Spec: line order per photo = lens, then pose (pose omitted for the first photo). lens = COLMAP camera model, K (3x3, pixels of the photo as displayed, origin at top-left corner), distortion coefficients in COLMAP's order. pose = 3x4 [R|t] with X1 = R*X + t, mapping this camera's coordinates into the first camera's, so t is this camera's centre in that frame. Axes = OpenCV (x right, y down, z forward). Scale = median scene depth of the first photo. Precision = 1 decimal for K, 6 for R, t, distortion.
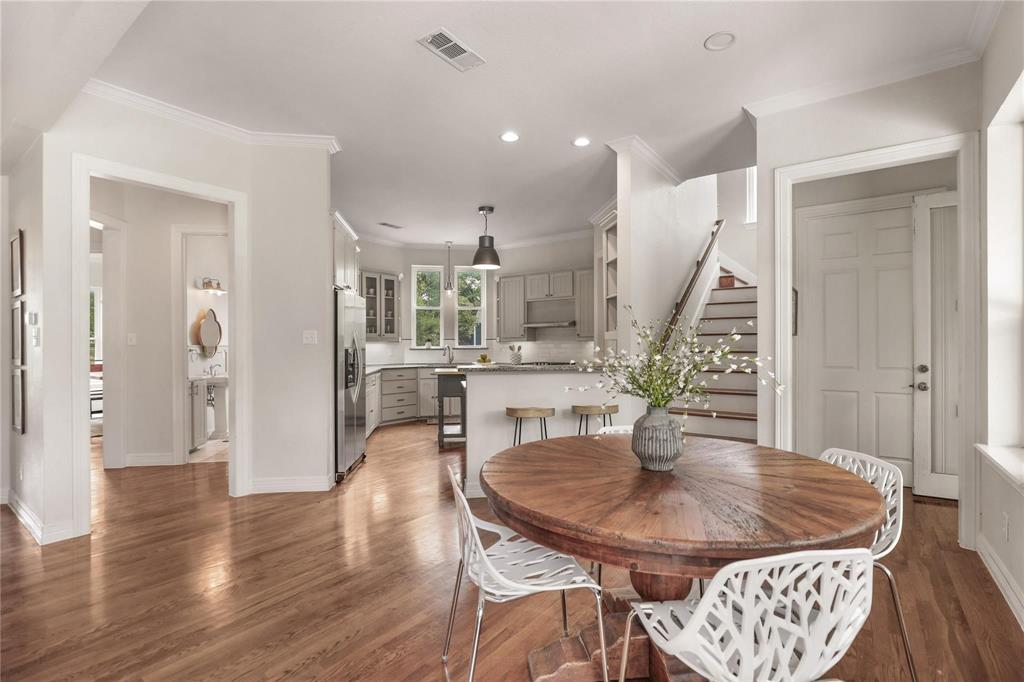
lens RADIAL K [[475.7, 0, 515.4], [0, 475.7, 346.5], [0, 0, 1]] dist [-0.029543, -0.000510]
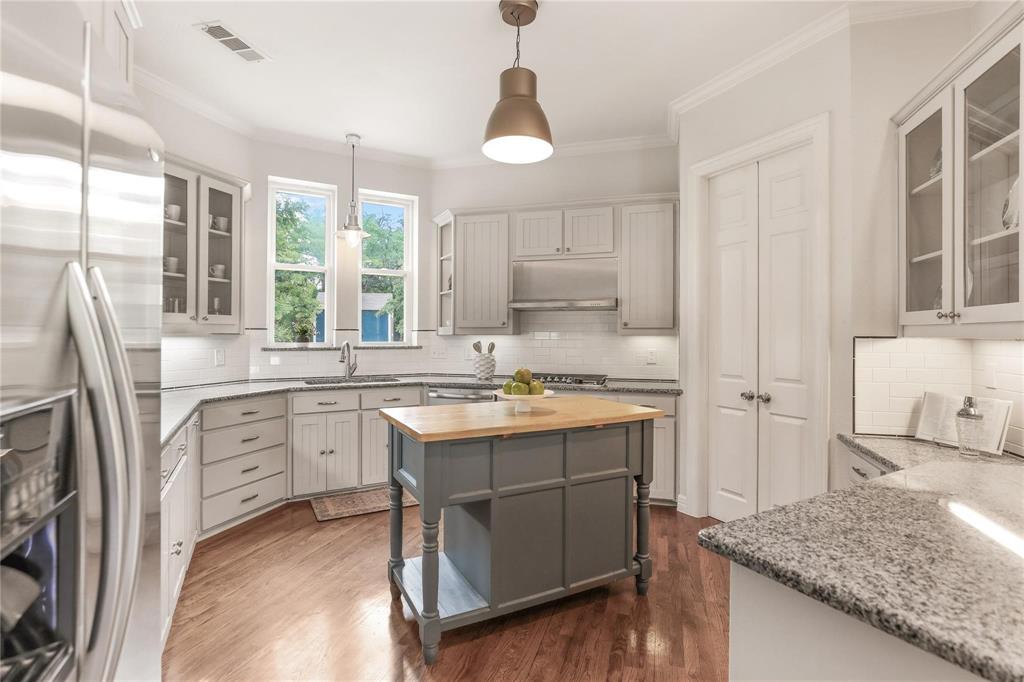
lens RADIAL K [[475.7, 0, 516.5], [0, 475.7, 341.7], [0, 0, 1]] dist [-0.029543, -0.000510]
pose [[0.939380, 0.003870, 0.342857, -0.156373], [-0.004666, 0.999988, 0.001499, -0.003899], [-0.342847, -0.003008, 0.939387, 0.497675]]
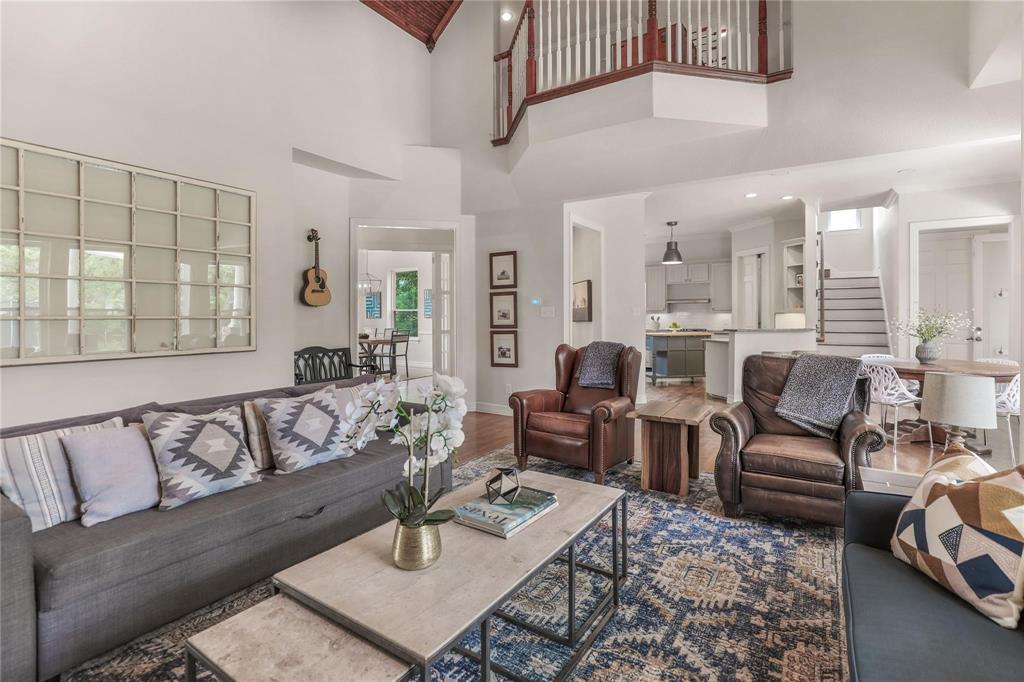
lens RADIAL K [[475.7, 0, 507.8], [0, 475.7, 316.8], [0, 0, 1]] dist [-0.029543, -0.000510]
pose [[0.998565, -0.000905, 0.053550, -0.512053], [0.000865, 0.999999, 0.000772, -0.002179], [-0.053550, -0.000725, 0.998565, -0.343094]]
